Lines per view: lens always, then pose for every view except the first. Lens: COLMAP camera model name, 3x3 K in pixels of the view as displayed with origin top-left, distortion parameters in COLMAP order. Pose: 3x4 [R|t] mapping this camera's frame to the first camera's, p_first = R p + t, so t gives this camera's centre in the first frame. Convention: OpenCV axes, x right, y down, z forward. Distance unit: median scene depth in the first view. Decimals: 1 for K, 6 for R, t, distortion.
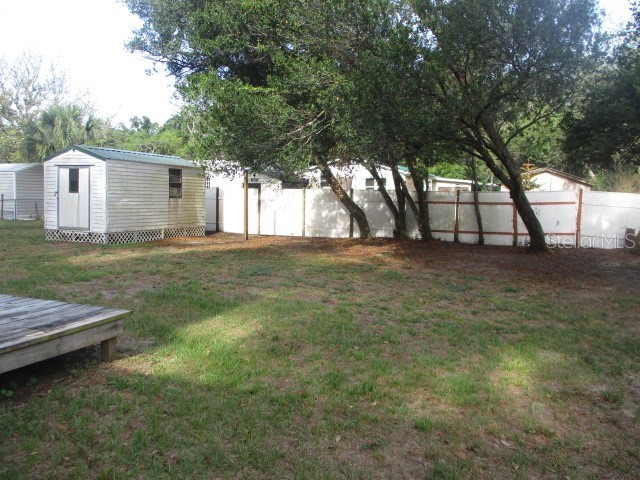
lens RADIAL K [[525.1, 0, 321.6], [0, 525.1, 228.1], [0, 0, 1]] dist [-0.023174, 0.009958]
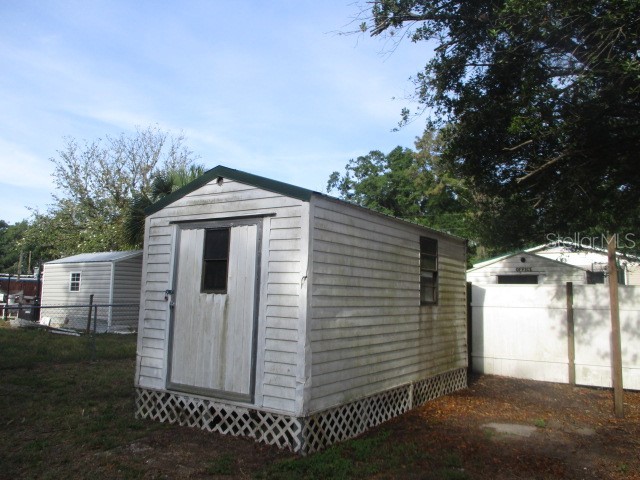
lens RADIAL K [[525.1, 0, 321.6], [0, 525.1, 228.1], [0, 0, 1]] dist [-0.023174, 0.009958]
pose [[0.982907, -0.021828, -0.182802, -0.325785], [-0.013298, 0.981934, -0.188753, -0.043042], [0.183620, 0.187958, 0.964860, 0.638410]]
